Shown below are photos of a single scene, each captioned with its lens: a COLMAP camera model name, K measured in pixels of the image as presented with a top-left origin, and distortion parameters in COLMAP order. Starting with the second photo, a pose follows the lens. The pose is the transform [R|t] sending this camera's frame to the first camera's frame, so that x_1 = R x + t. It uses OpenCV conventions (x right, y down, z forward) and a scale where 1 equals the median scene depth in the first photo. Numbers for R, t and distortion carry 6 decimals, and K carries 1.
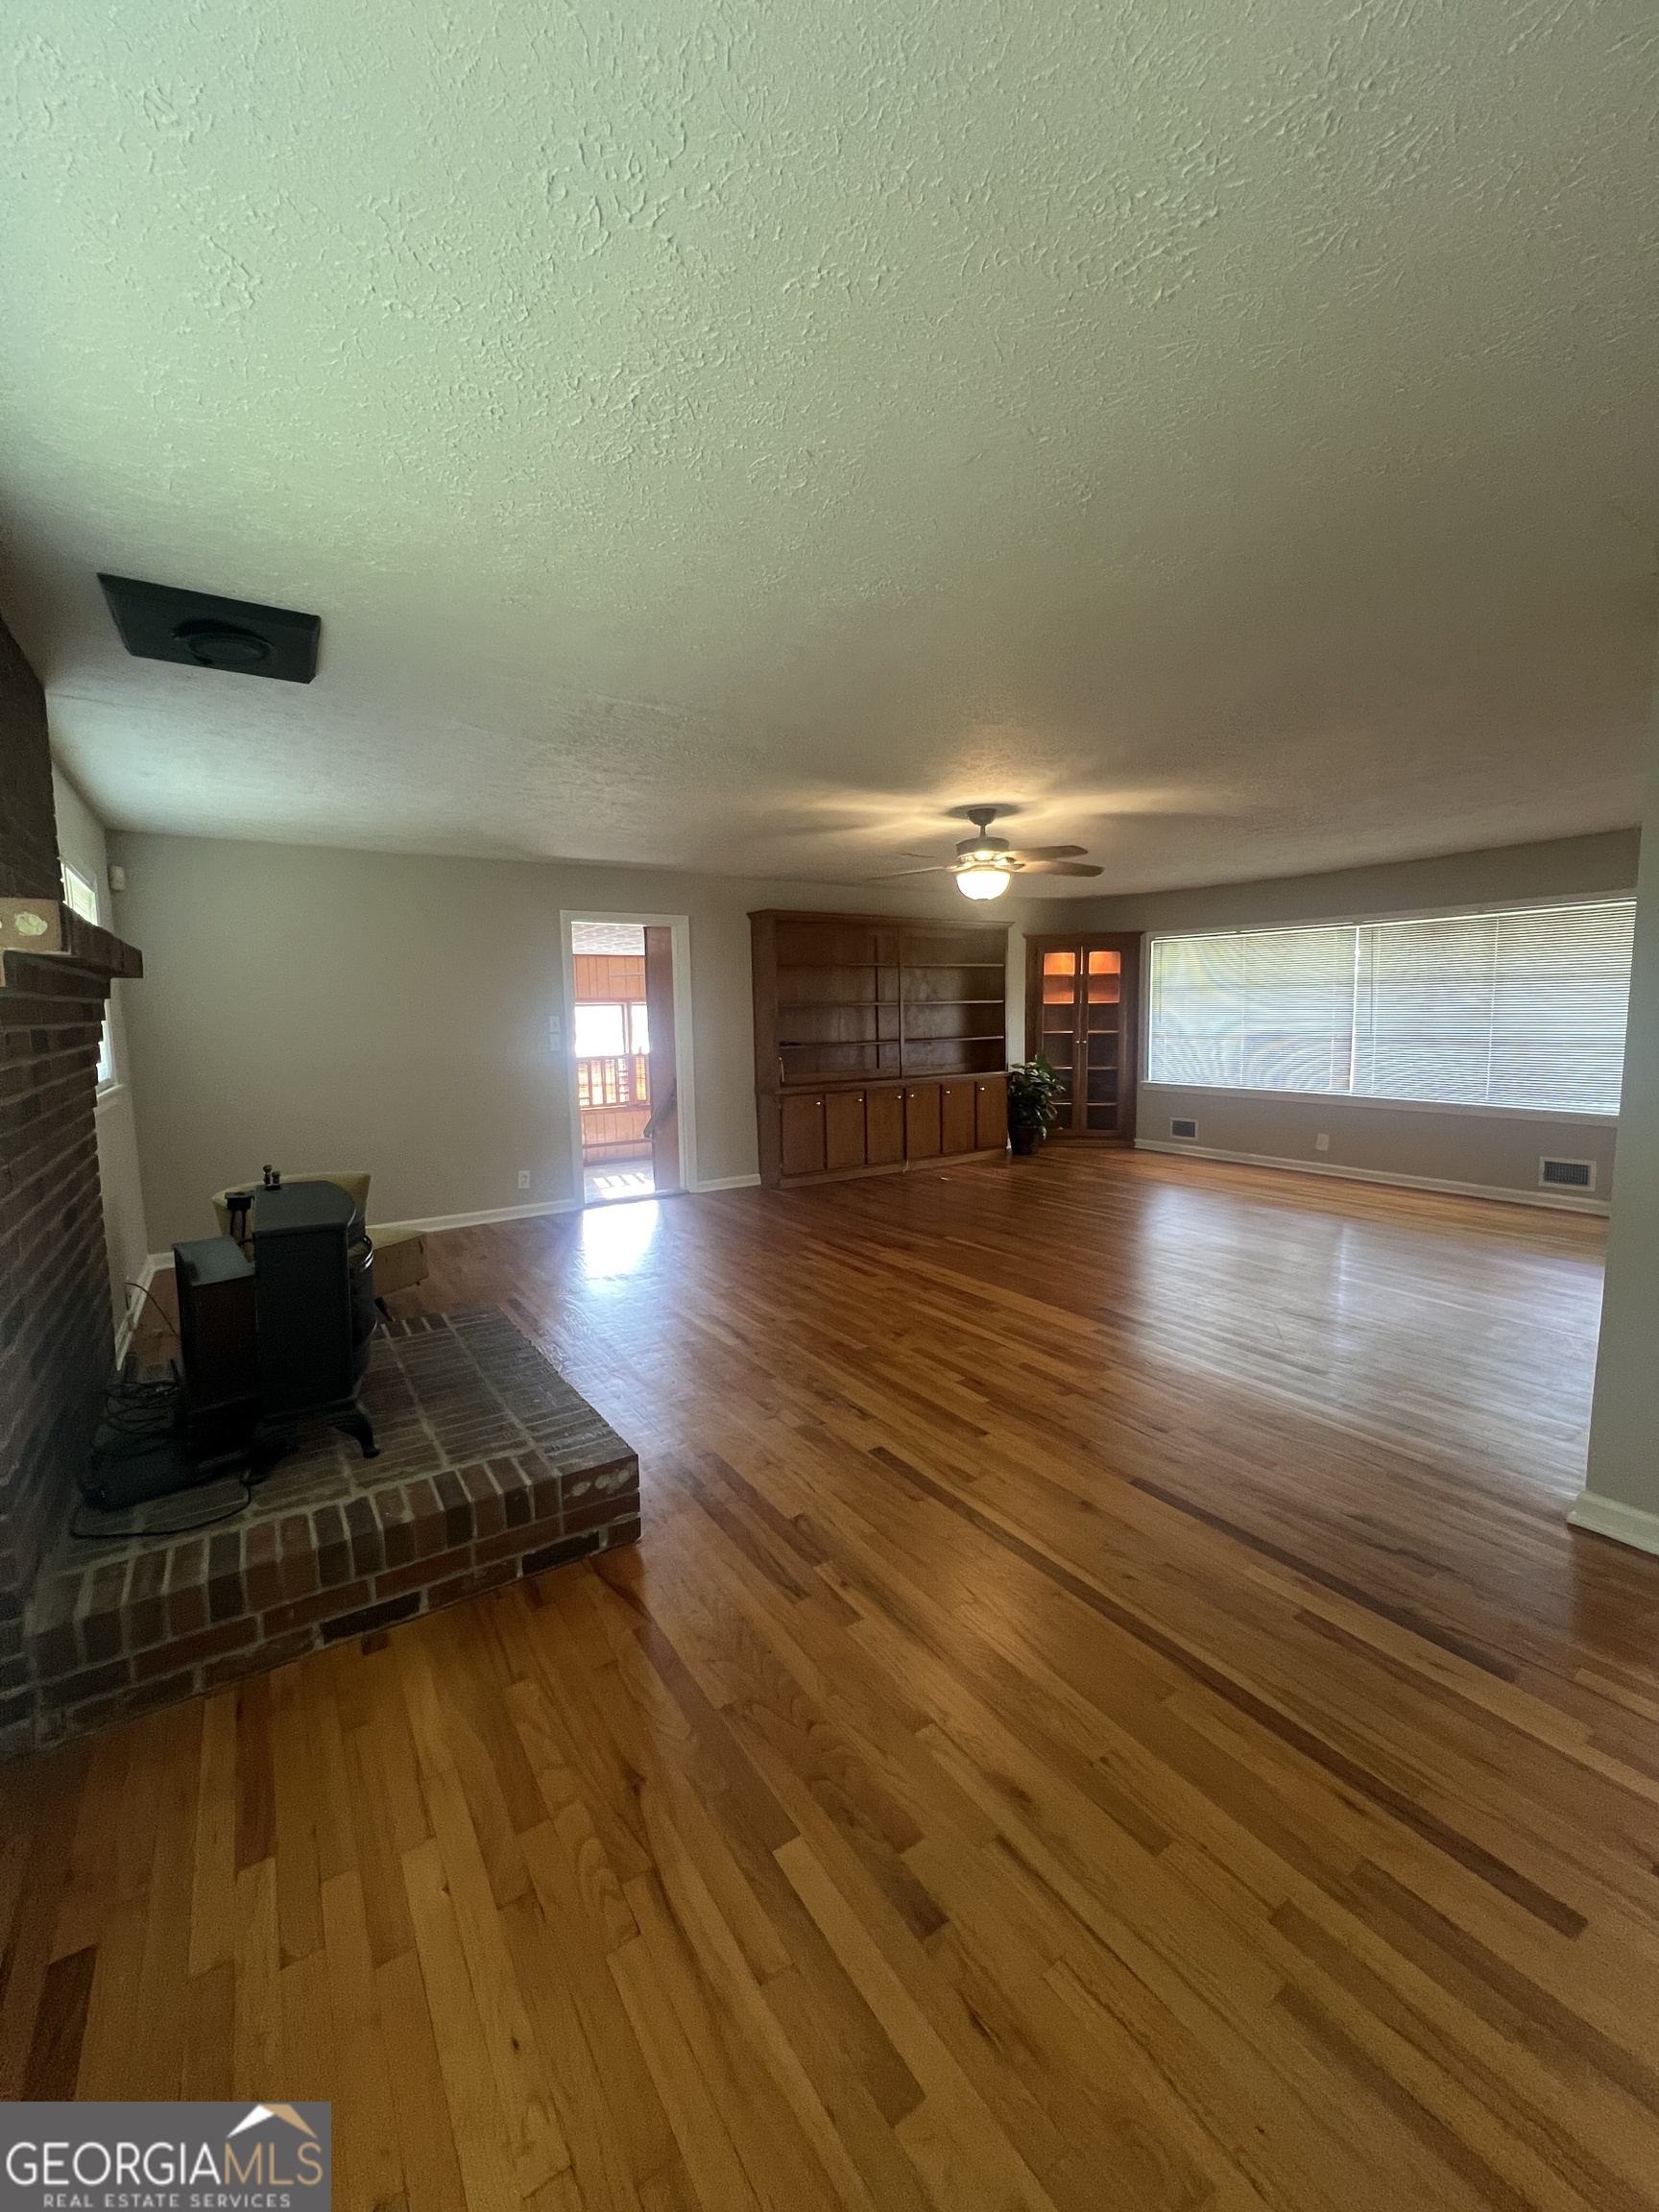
lens RADIAL K [[891.0, 0, 837.5], [0, 891.0, 1108.6], [0, 0, 1]] dist [0.001253, 0.000330]
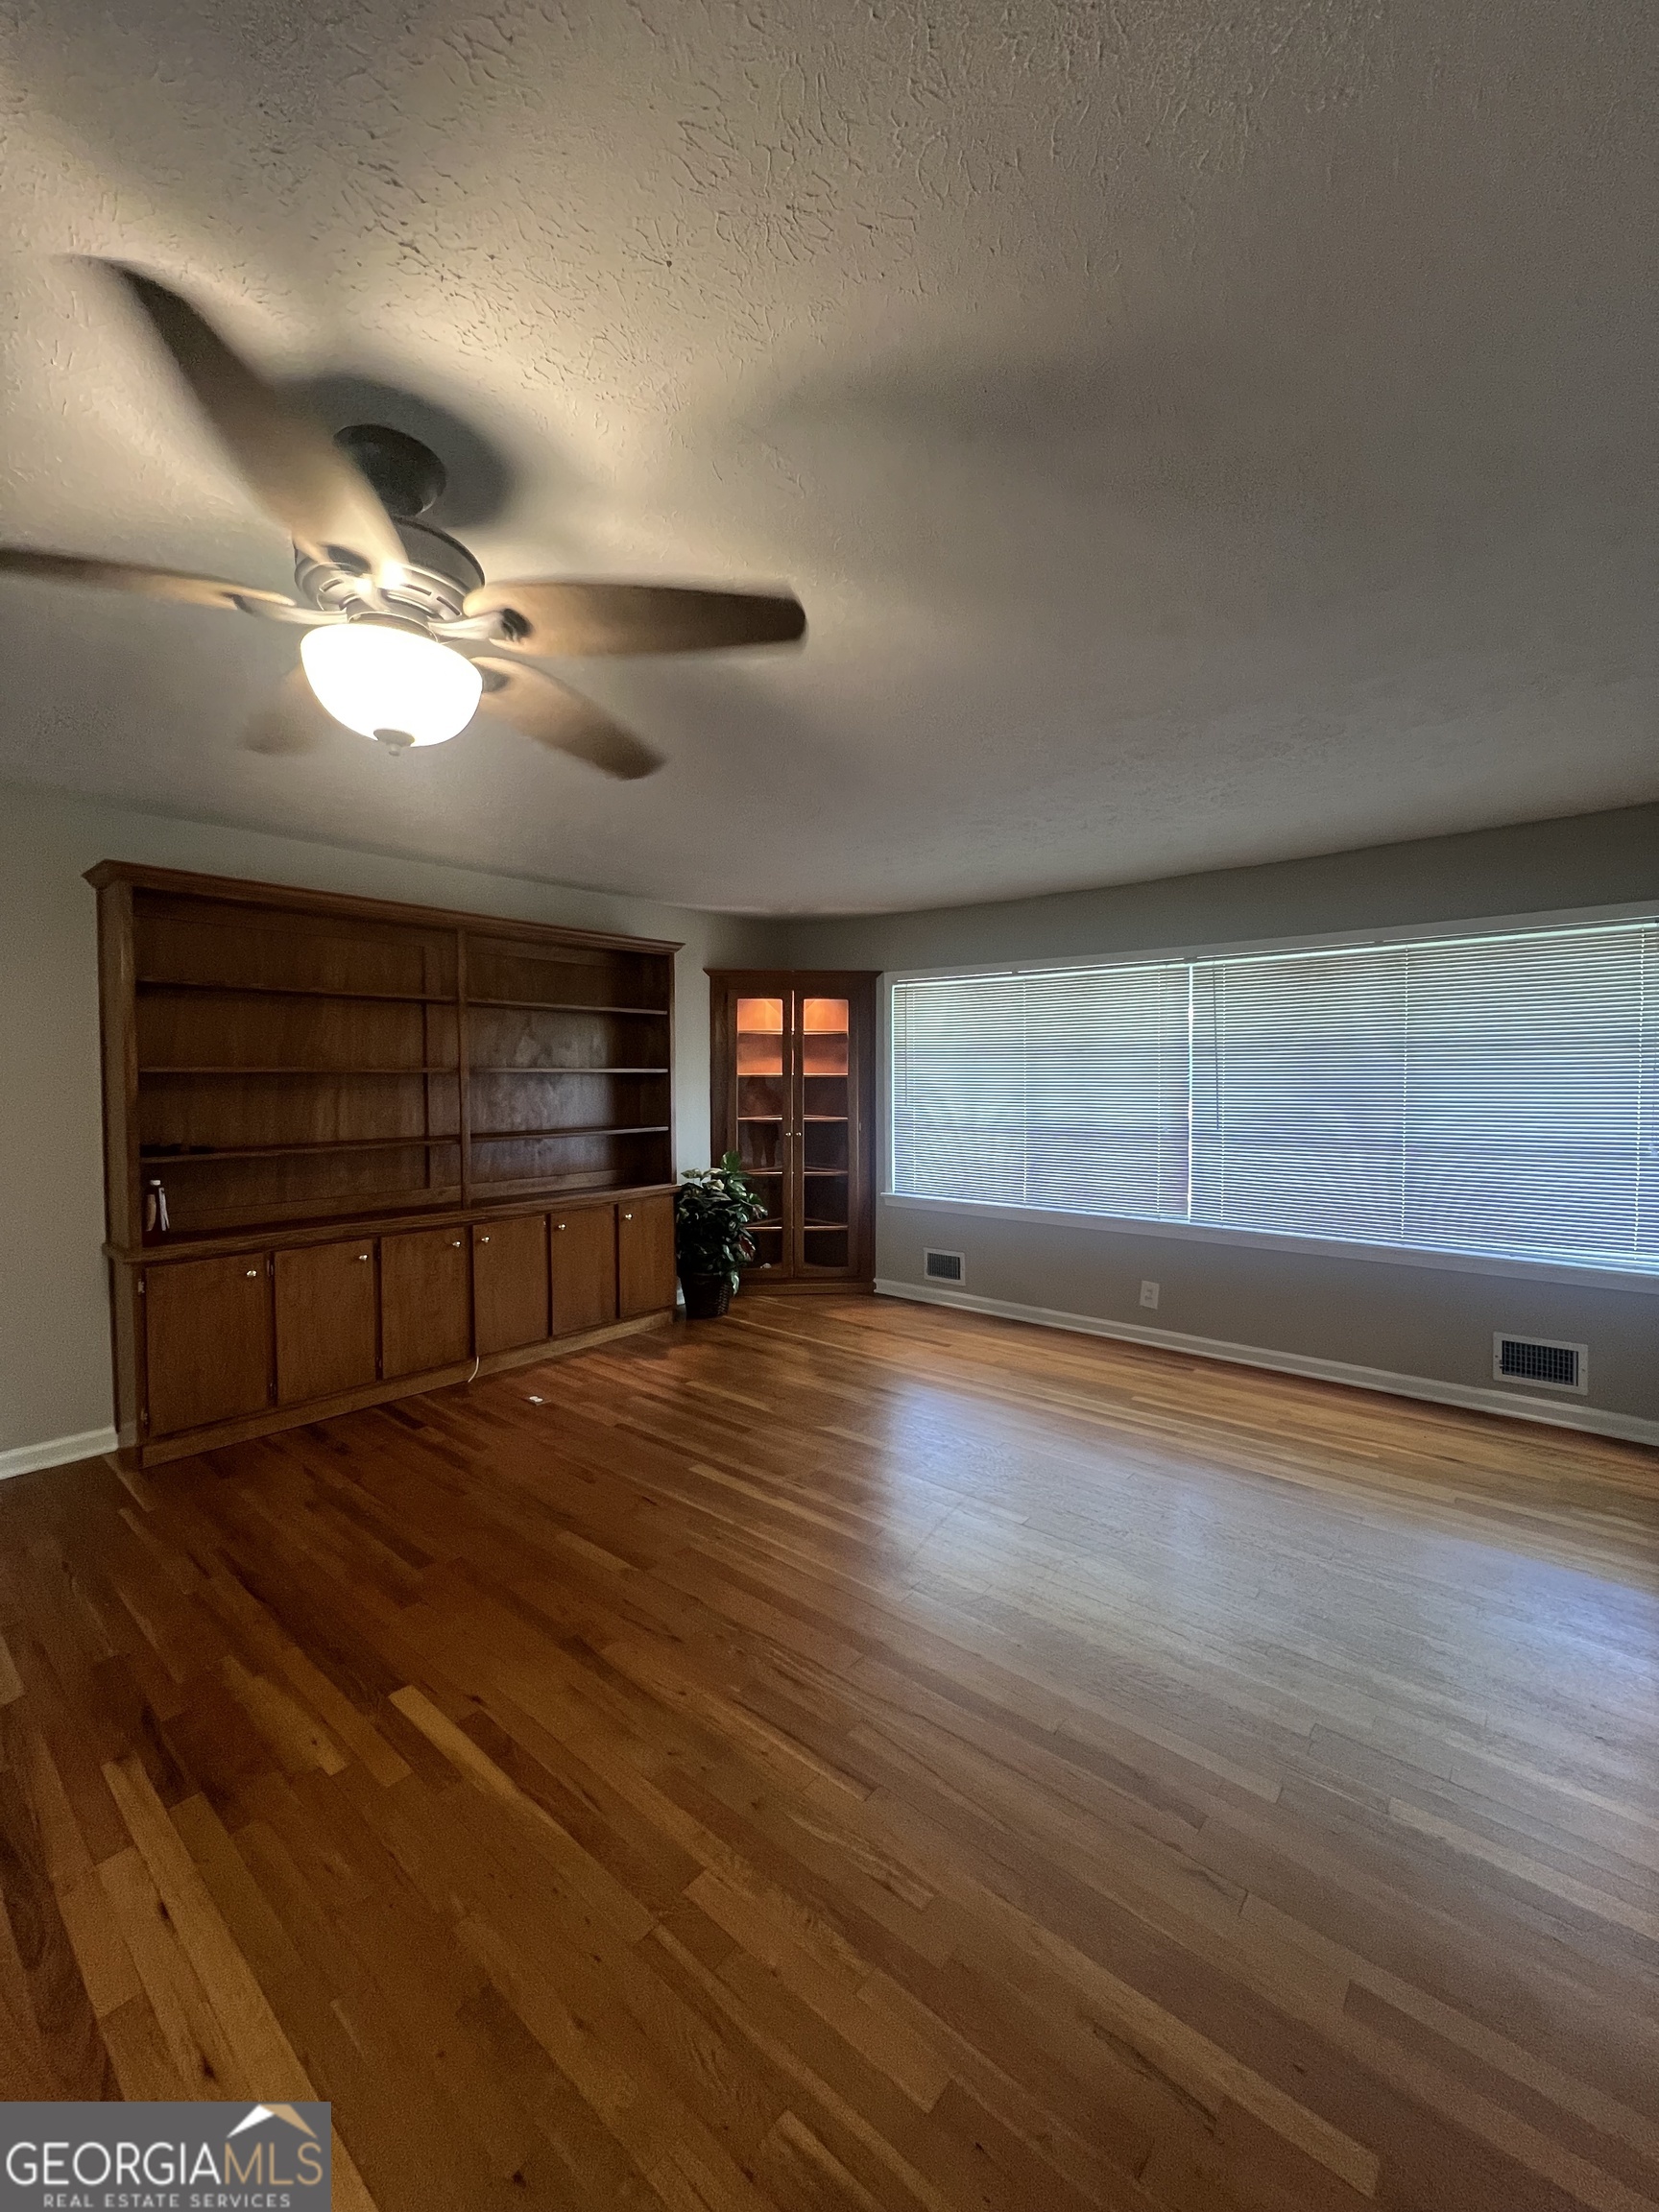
lens RADIAL K [[891.0, 0, 825.6], [0, 891.0, 1103.6], [0, 0, 1]] dist [0.001253, 0.000330]
pose [[0.964267, 0.006940, 0.264843, 0.139461], [0.015158, 0.996574, -0.081302, -0.049534], [-0.264500, 0.082412, 0.960858, 0.411946]]
